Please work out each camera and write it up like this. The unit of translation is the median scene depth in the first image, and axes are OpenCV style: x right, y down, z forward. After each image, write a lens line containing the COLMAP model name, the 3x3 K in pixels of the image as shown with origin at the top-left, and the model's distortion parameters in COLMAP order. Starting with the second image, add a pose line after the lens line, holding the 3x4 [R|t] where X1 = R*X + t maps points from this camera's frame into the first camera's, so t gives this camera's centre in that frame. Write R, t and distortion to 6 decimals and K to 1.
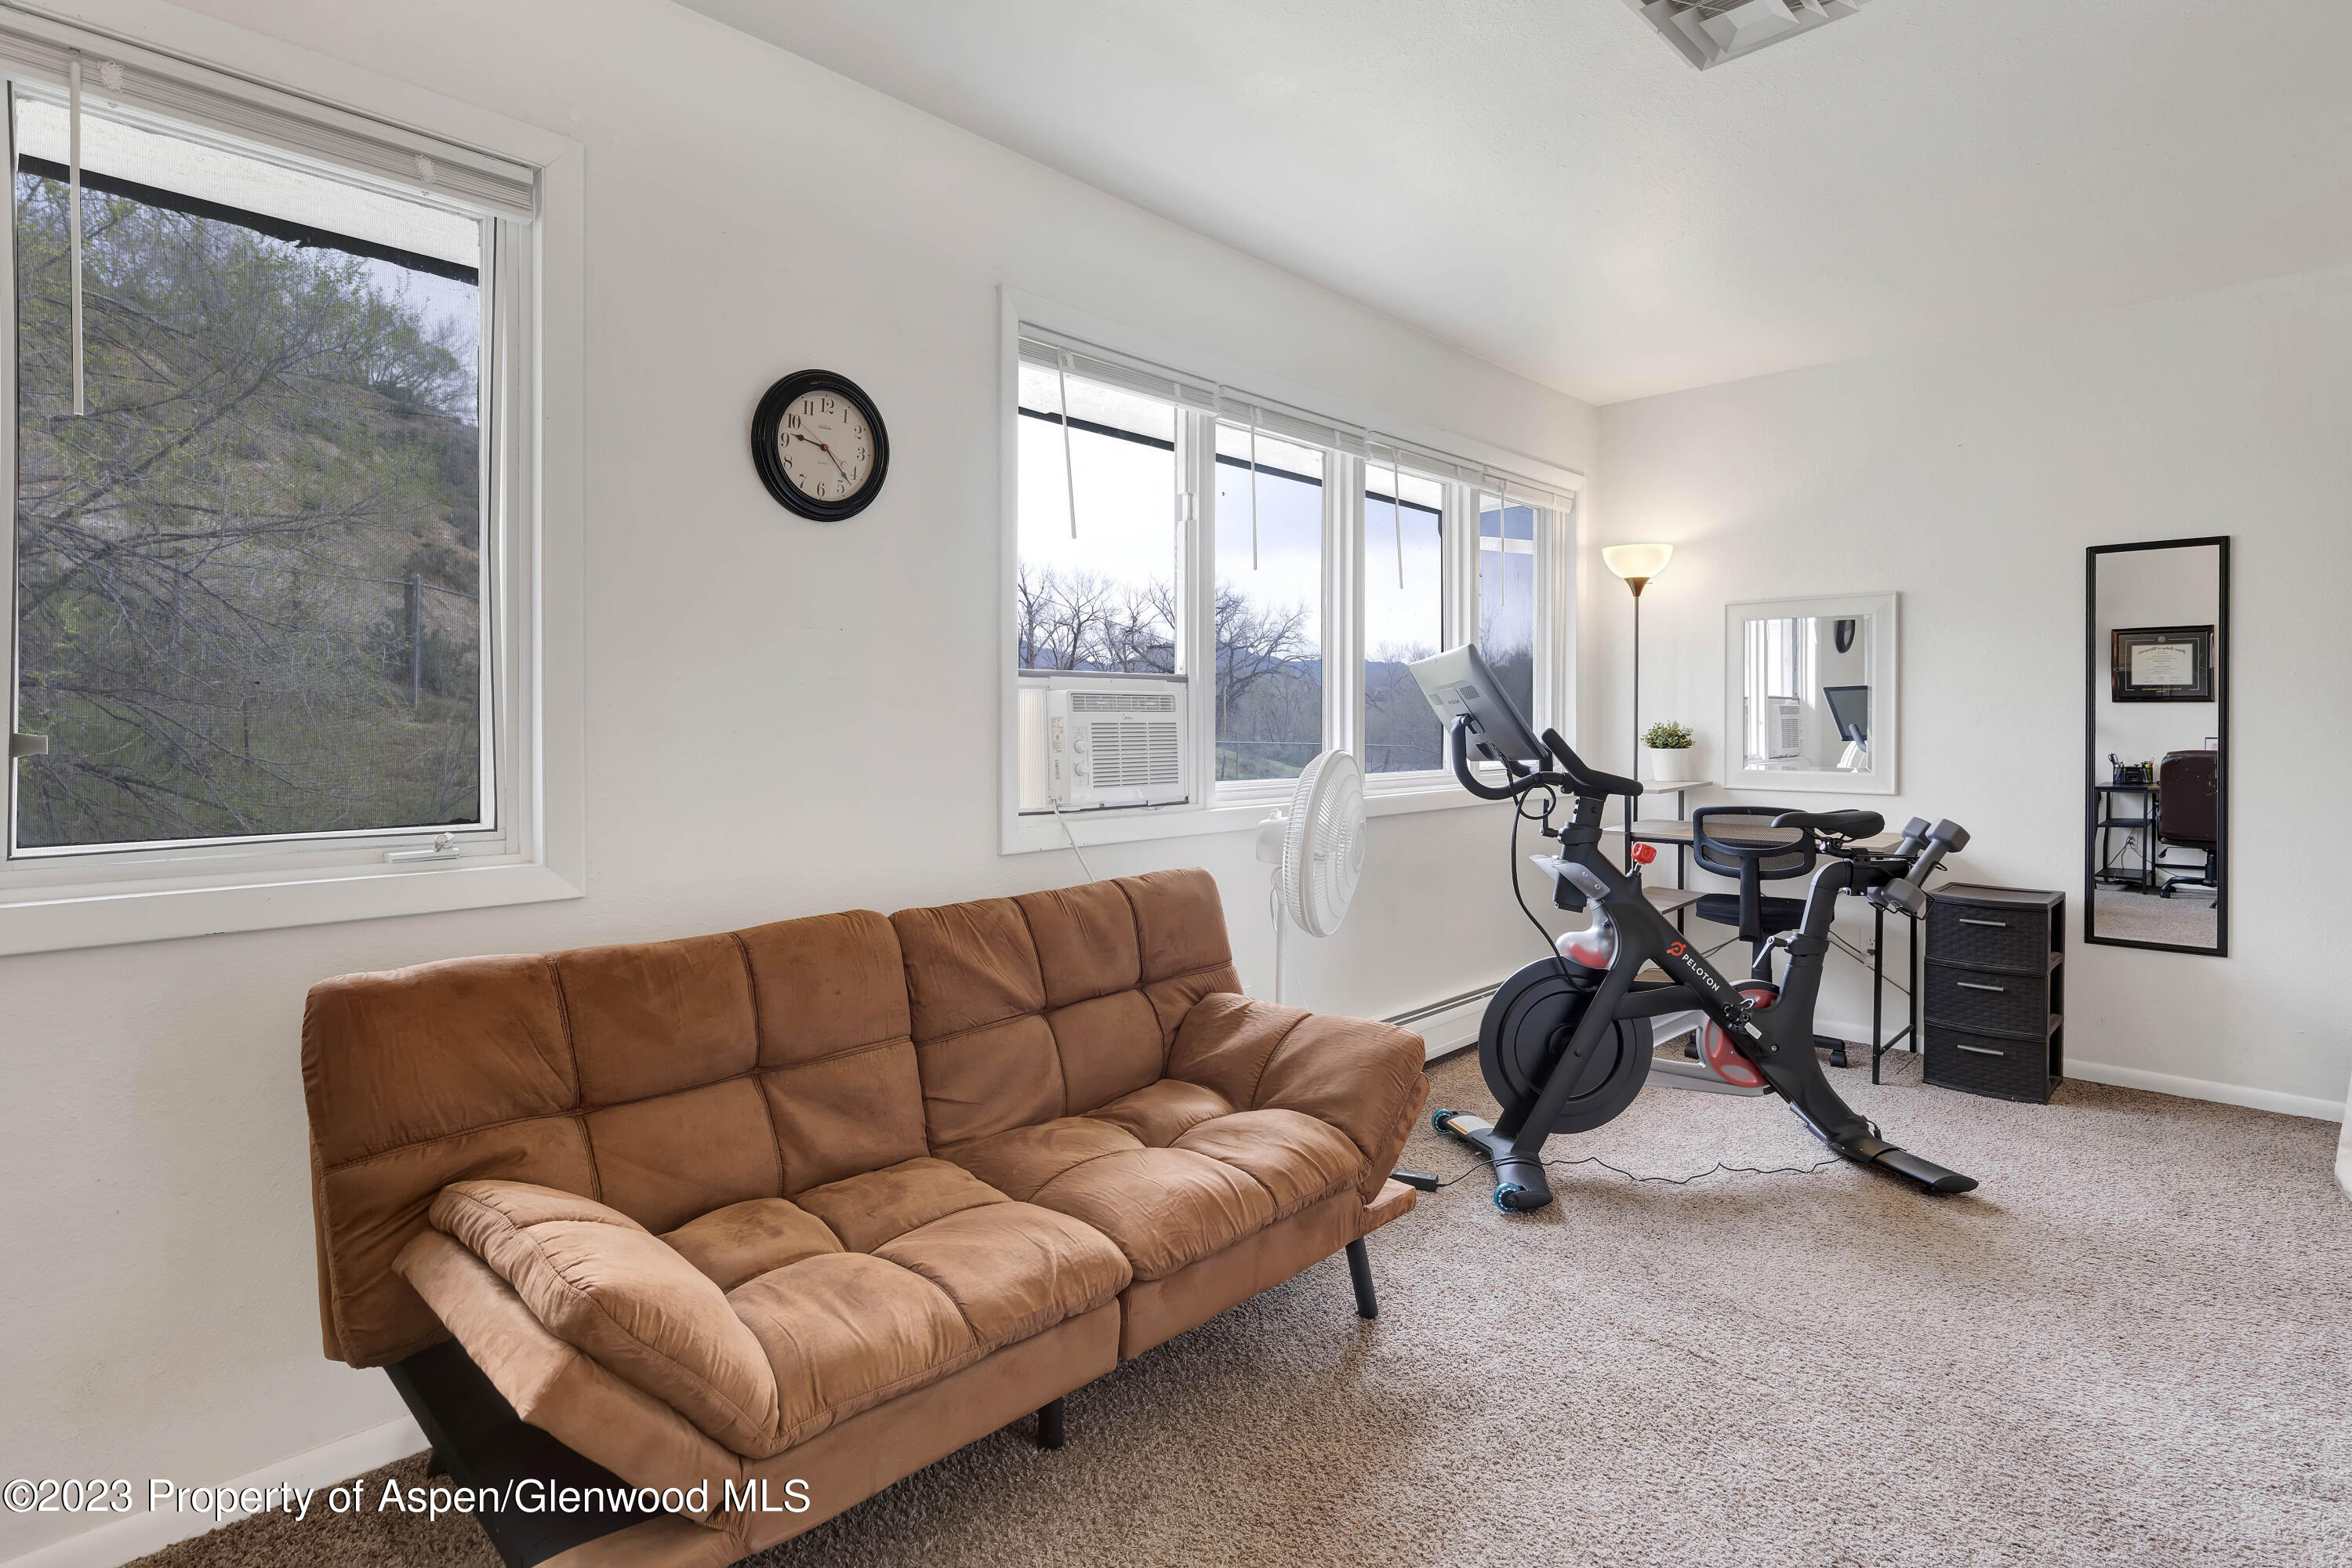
lens RADIAL K [[1139.6, 0, 1175.8], [0, 1139.6, 757.2], [0, 0, 1]] dist [-0.009120, -0.000508]
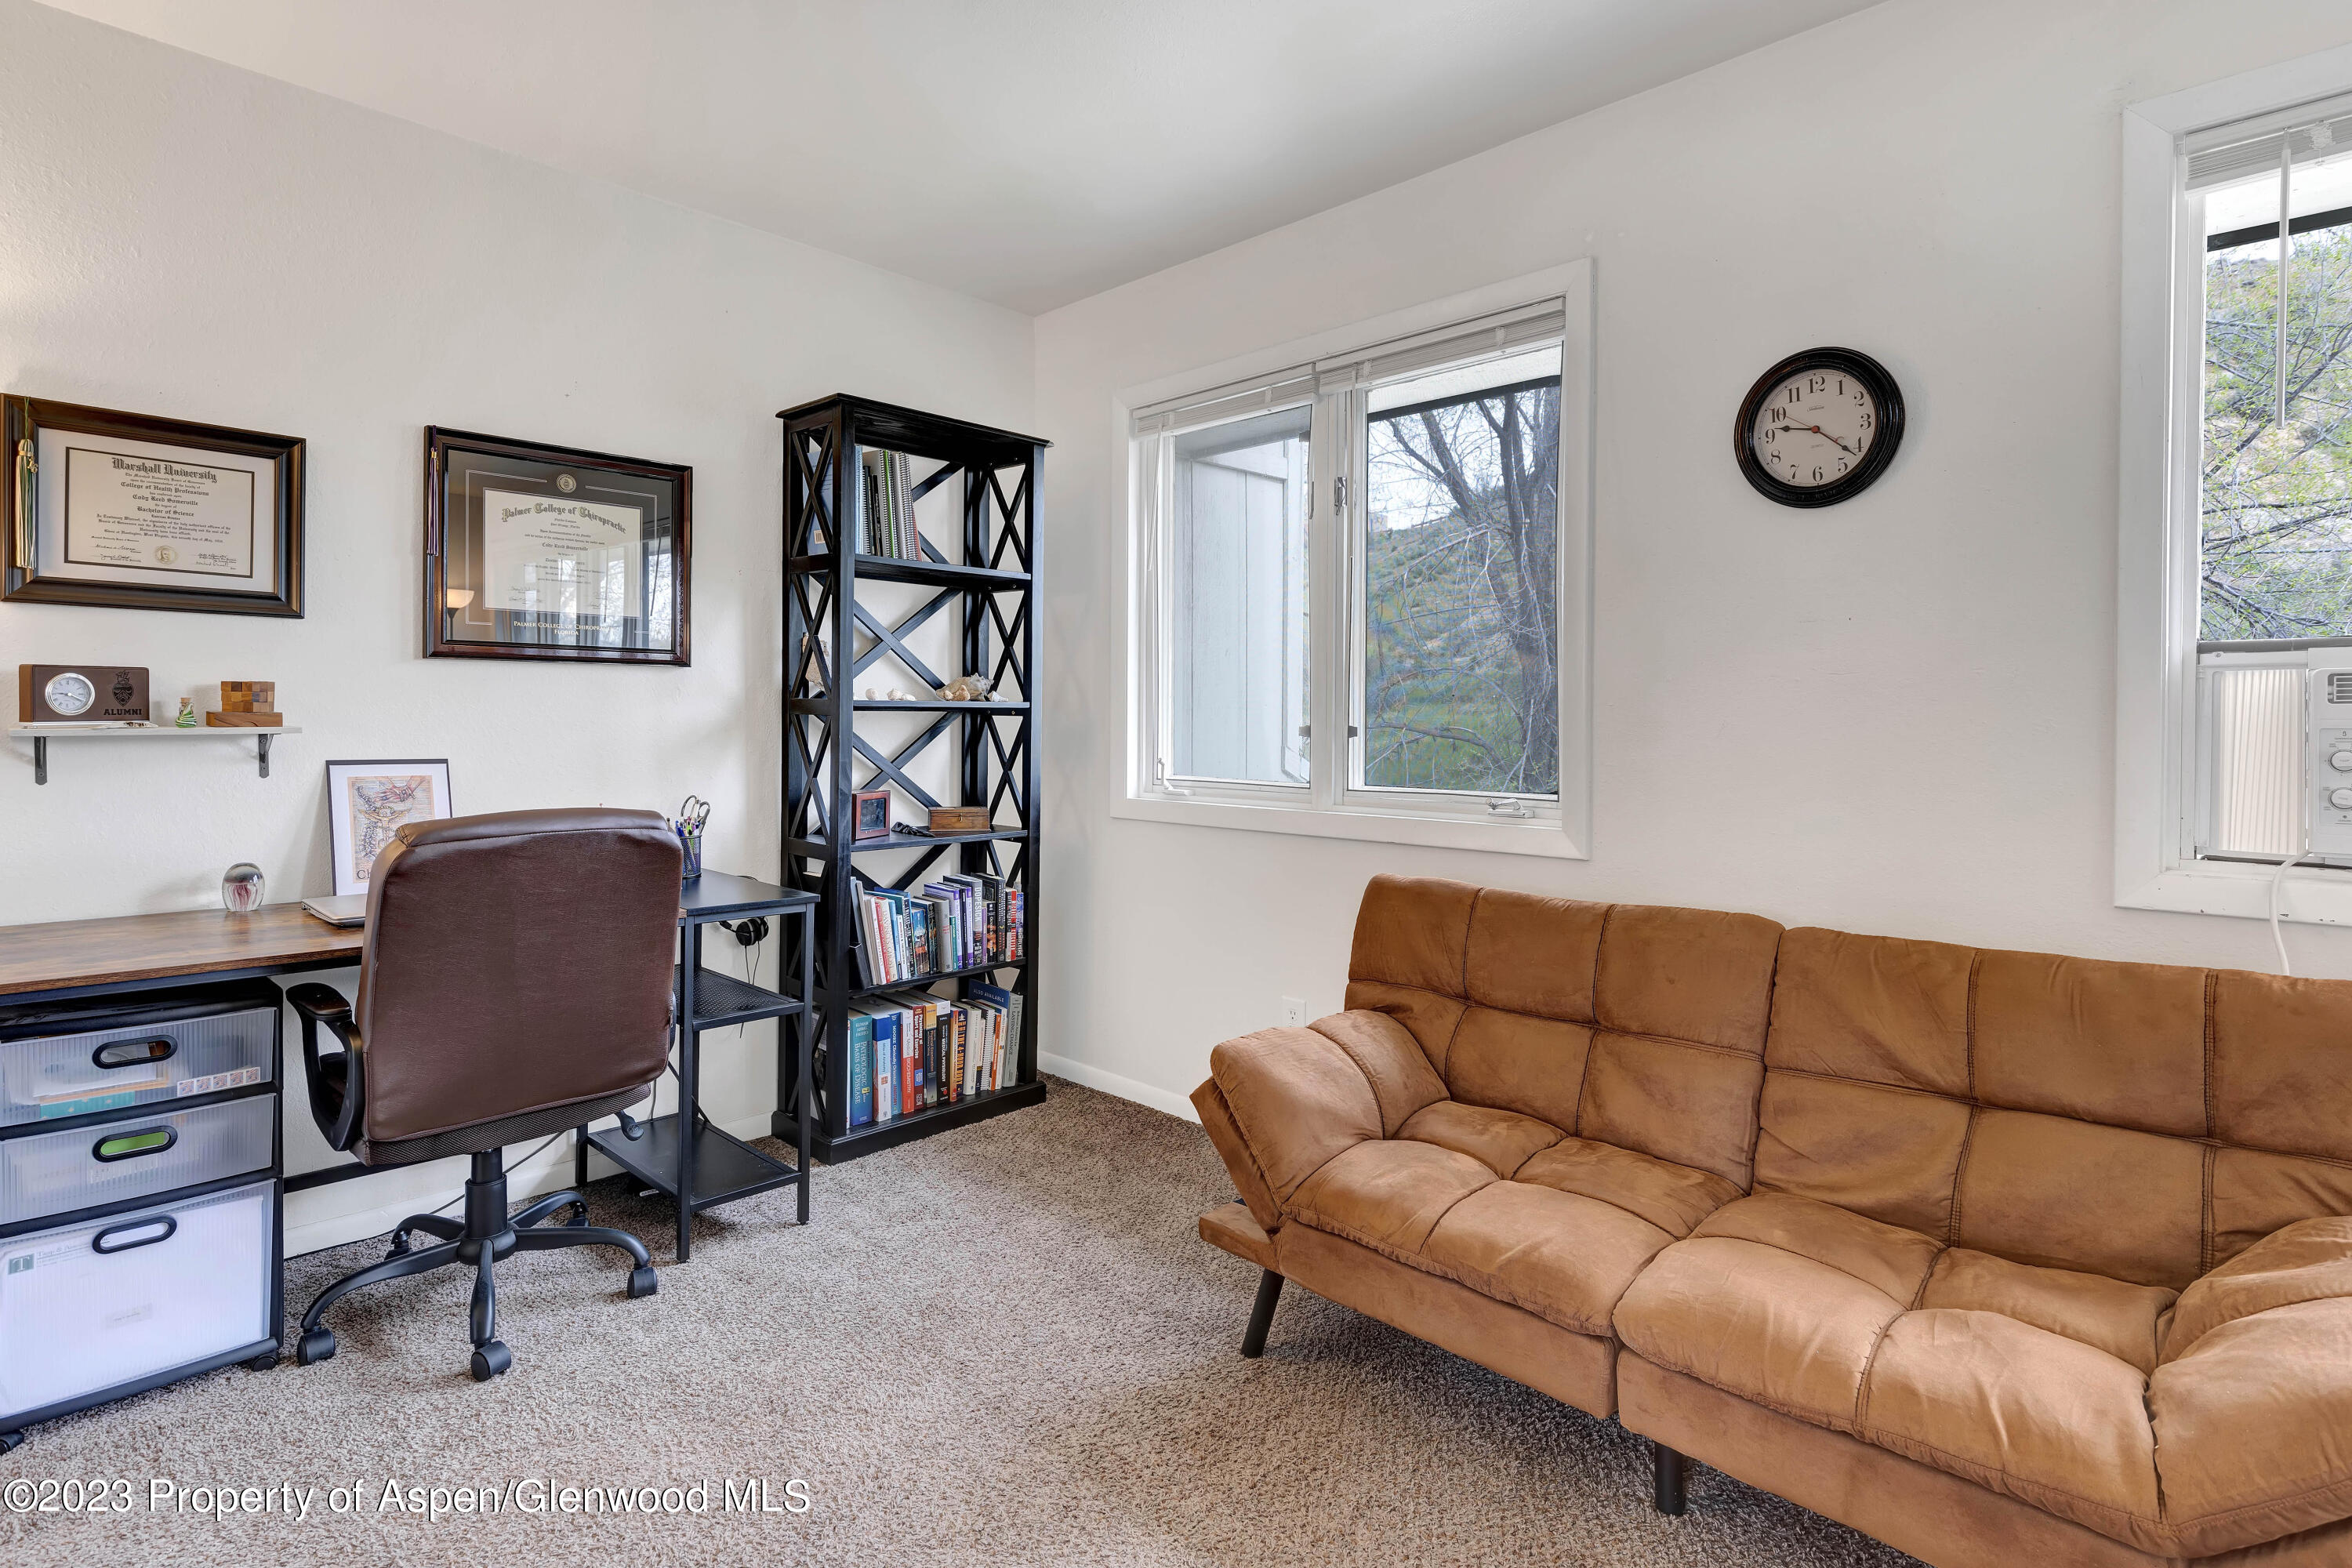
lens RADIAL K [[1139.6, 0, 1175.8], [0, 1139.6, 757.2], [0, 0, 1]] dist [-0.009120, -0.000508]
pose [[0.016590, 0.030726, -0.999390, 0.643398], [-0.033848, 0.998972, 0.030152, -0.010981], [0.999289, 0.033327, 0.017613, 0.468877]]
